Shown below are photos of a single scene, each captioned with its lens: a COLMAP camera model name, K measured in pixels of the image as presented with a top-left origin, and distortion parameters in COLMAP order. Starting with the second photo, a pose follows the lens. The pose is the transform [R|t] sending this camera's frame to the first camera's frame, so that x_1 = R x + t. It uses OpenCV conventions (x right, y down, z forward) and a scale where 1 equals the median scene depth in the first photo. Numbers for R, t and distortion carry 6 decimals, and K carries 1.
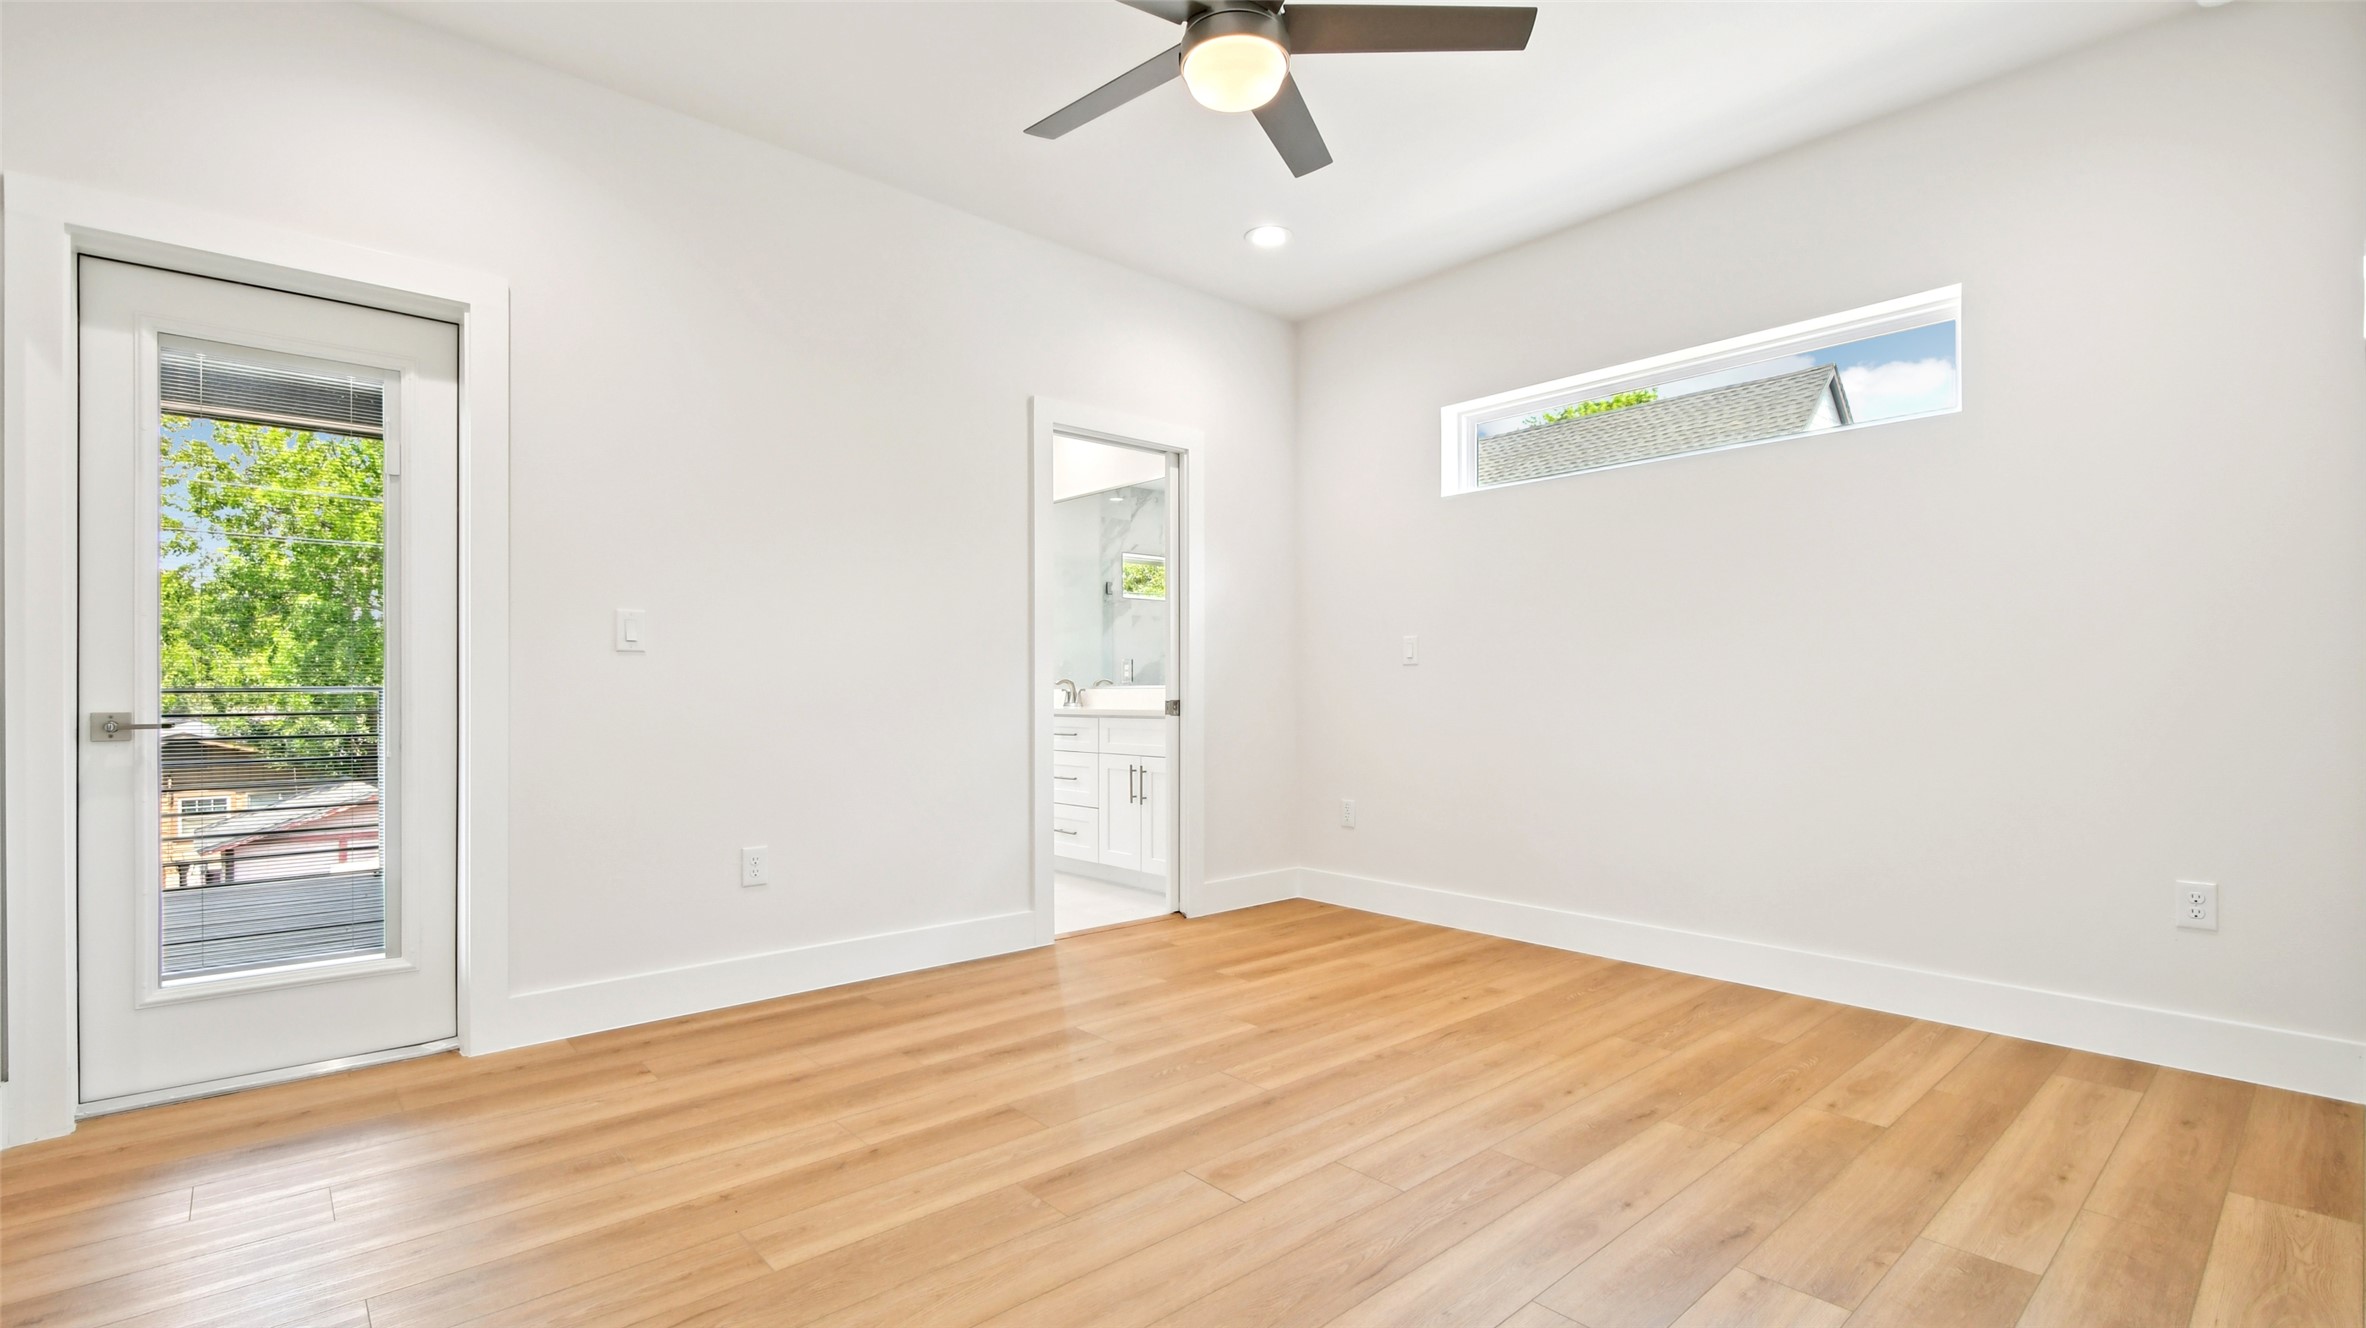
lens RADIAL K [[1052.8, 0, 1183.2], [0, 1052.8, 687.3], [0, 0, 1]] dist [0.003610, -0.003777]
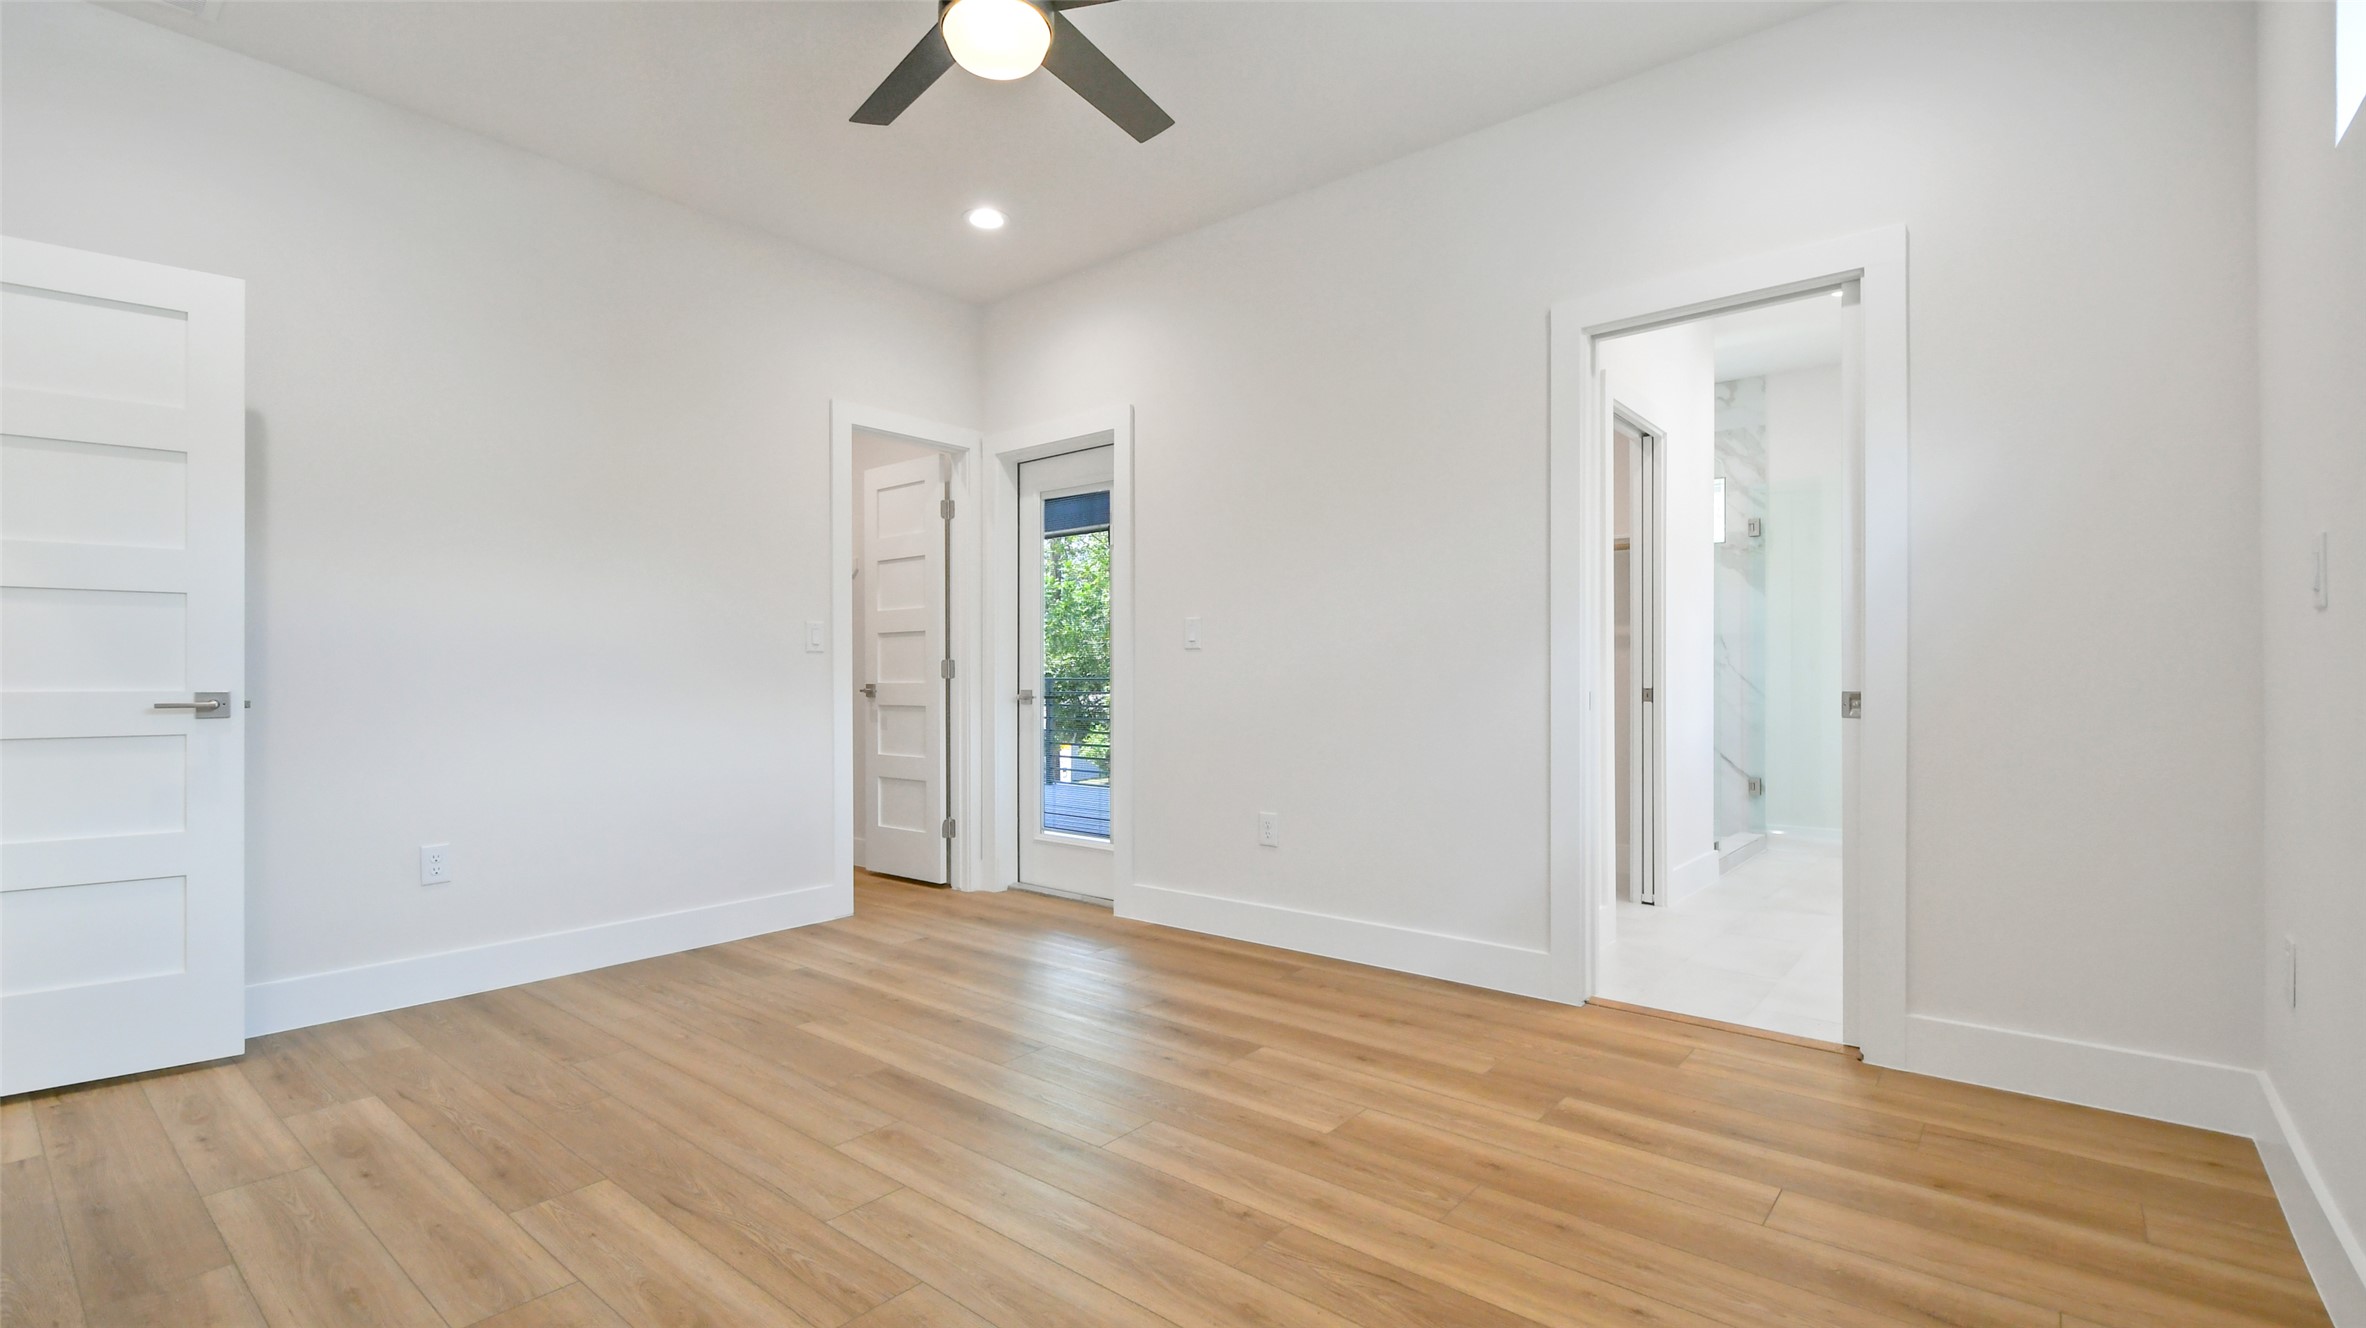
lens RADIAL K [[1052.8, 0, 1173.2], [0, 1052.8, 668.5], [0, 0, 1]] dist [0.003610, -0.003777]
pose [[0.141343, -0.009710, -0.989913, 0.789718], [0.006820, 0.999938, -0.008835, 0.002408], [0.989937, -0.005502, 0.141400, 0.791634]]
